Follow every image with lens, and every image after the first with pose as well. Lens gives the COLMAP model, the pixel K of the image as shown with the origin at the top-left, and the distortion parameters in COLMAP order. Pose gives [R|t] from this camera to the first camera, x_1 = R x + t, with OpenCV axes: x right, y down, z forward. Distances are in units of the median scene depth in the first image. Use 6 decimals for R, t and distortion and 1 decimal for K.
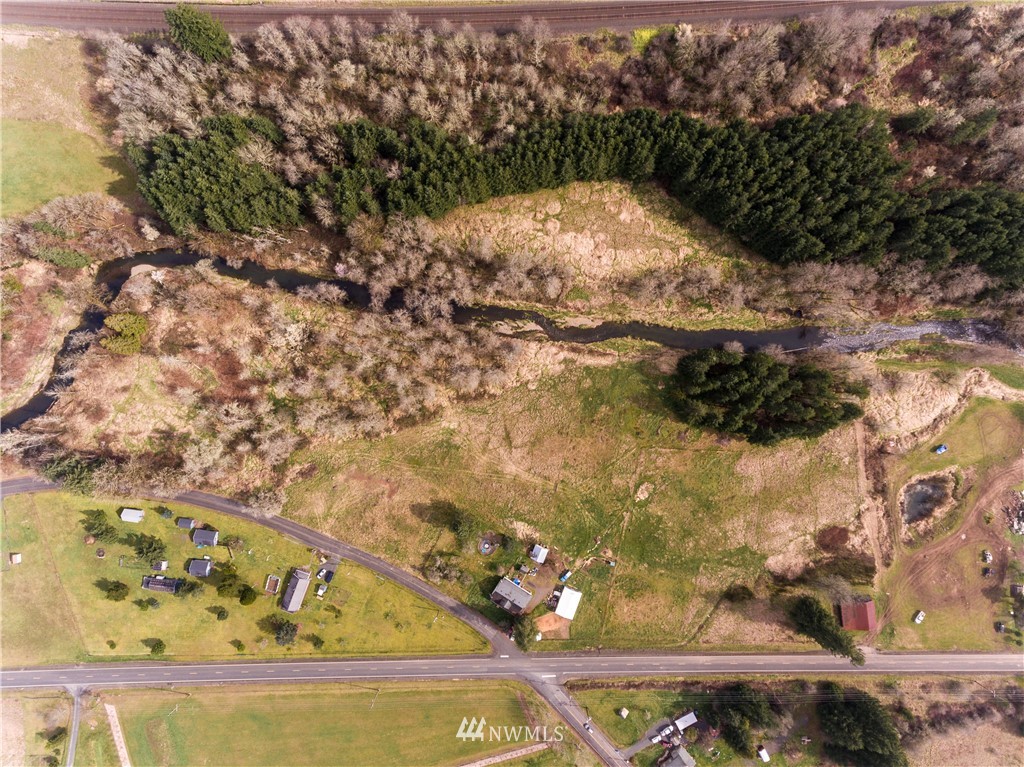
lens RADIAL K [[594.3, 0, 514.8], [0, 594.3, 373.8], [0, 0, 1]] dist [0.021003, 0.001098]
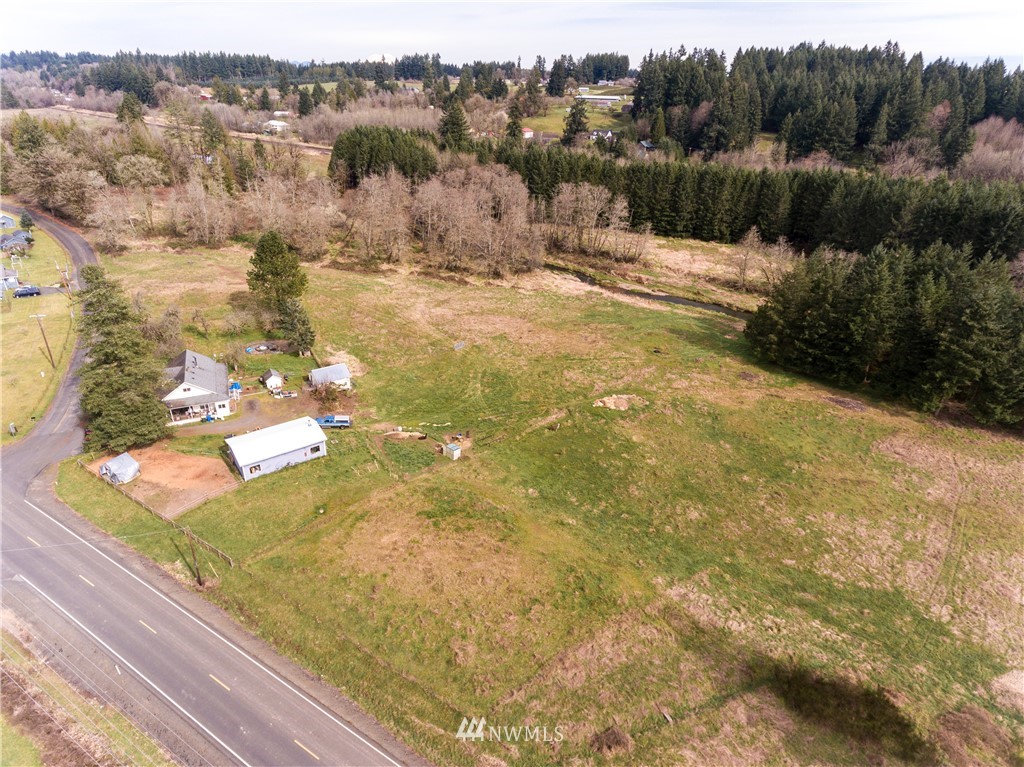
lens RADIAL K [[594.3, 0, 514.8], [0, 594.3, 373.8], [0, 0, 1]] dist [0.021003, 0.001098]
pose [[0.842158, 0.266056, -0.469025, 0.344915], [-0.538096, 0.358226, -0.762972, 0.548063], [-0.034976, 0.894924, 0.444847, 0.804660]]
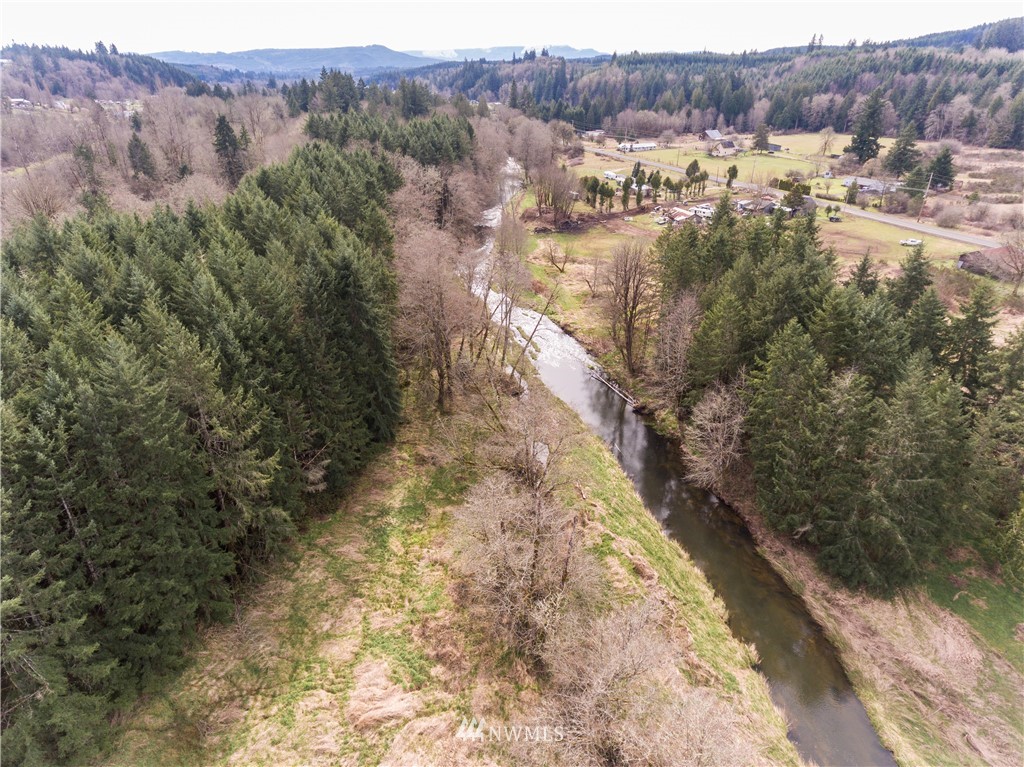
lens RADIAL K [[594.3, 0, 514.8], [0, 594.3, 373.8], [0, 0, 1]] dist [0.021003, 0.001098]
pose [[-0.273855, -0.422200, 0.864147, 0.152256], [0.961769, -0.118170, 0.247057, -0.199946], [-0.002191, 0.898767, 0.438420, 0.830594]]
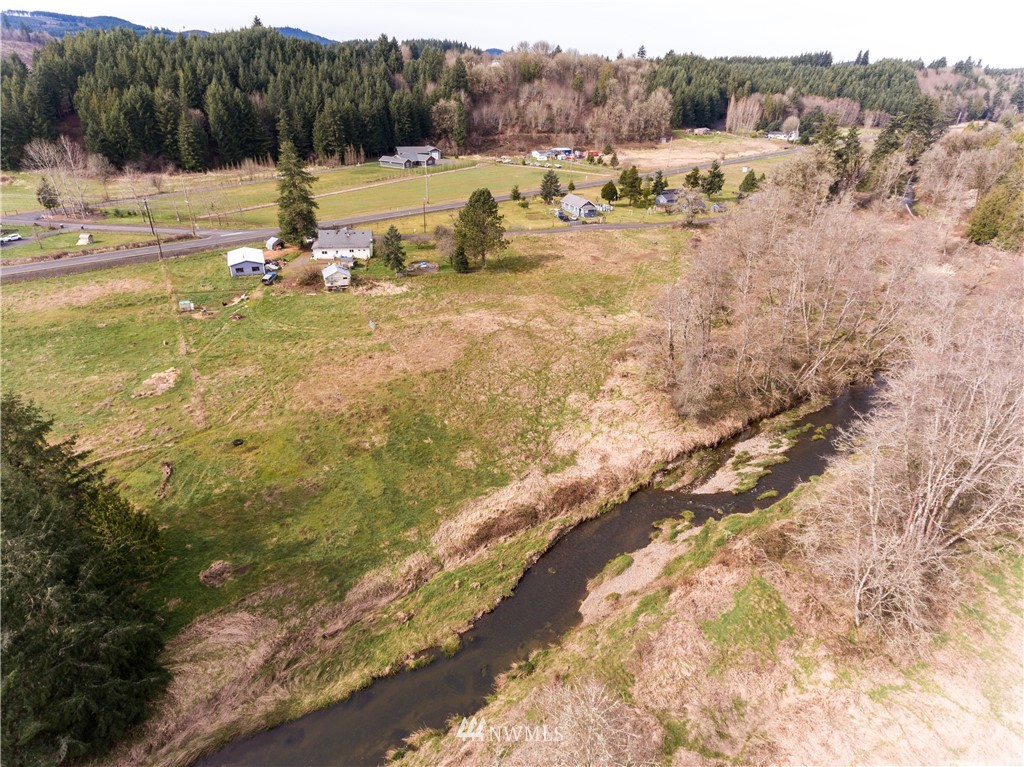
lens RADIAL K [[594.3, 0, 514.8], [0, 594.3, 373.8], [0, 0, 1]] dist [0.021003, 0.001098]
pose [[-0.724652, 0.300308, -0.620238, 0.285666], [-0.688883, -0.339062, 0.640685, -0.187057], [-0.017896, 0.891544, 0.452579, 0.828041]]
